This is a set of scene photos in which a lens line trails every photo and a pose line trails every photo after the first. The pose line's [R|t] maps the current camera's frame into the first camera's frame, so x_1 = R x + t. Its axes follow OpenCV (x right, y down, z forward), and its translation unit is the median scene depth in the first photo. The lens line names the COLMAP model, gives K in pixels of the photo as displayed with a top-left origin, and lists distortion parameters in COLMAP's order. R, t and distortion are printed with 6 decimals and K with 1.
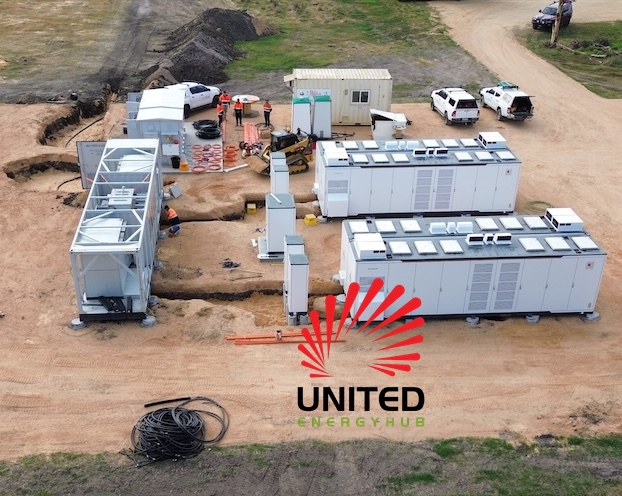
lens RADIAL K [[813.5, 0, 311.2], [0, 813.5, 248.1], [0, 0, 1]] dist [0.045776, 0.000000]
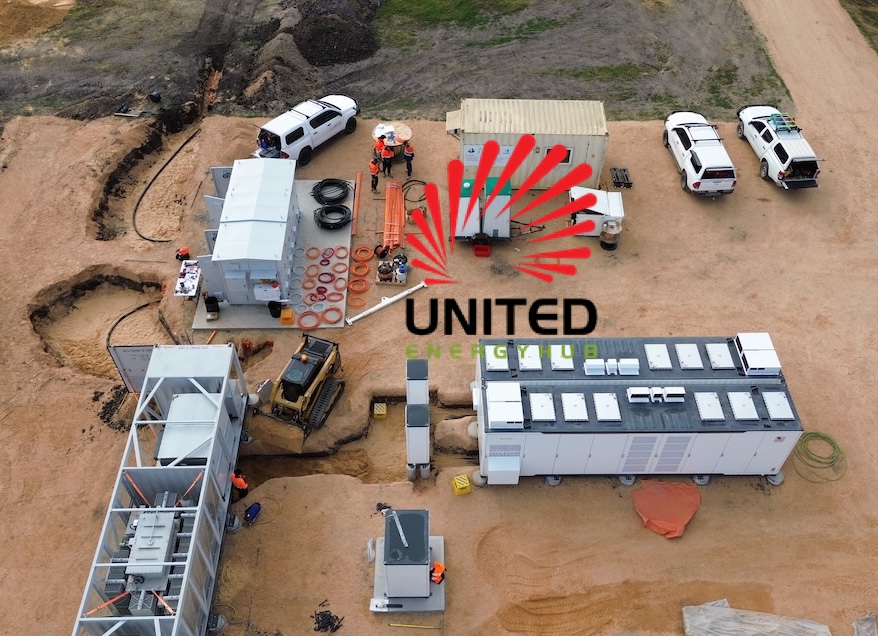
lens RADIAL K [[847.7, 0, 442.4], [0, 847.7, 316.5], [0, 0, 1]] dist [0.047182, 0.000000]
pose [[0.996942, 0.052624, -0.057766, 0.013013], [-0.031007, 0.944961, 0.325711, -0.304457], [0.071727, -0.322924, 0.943703, 0.307493]]
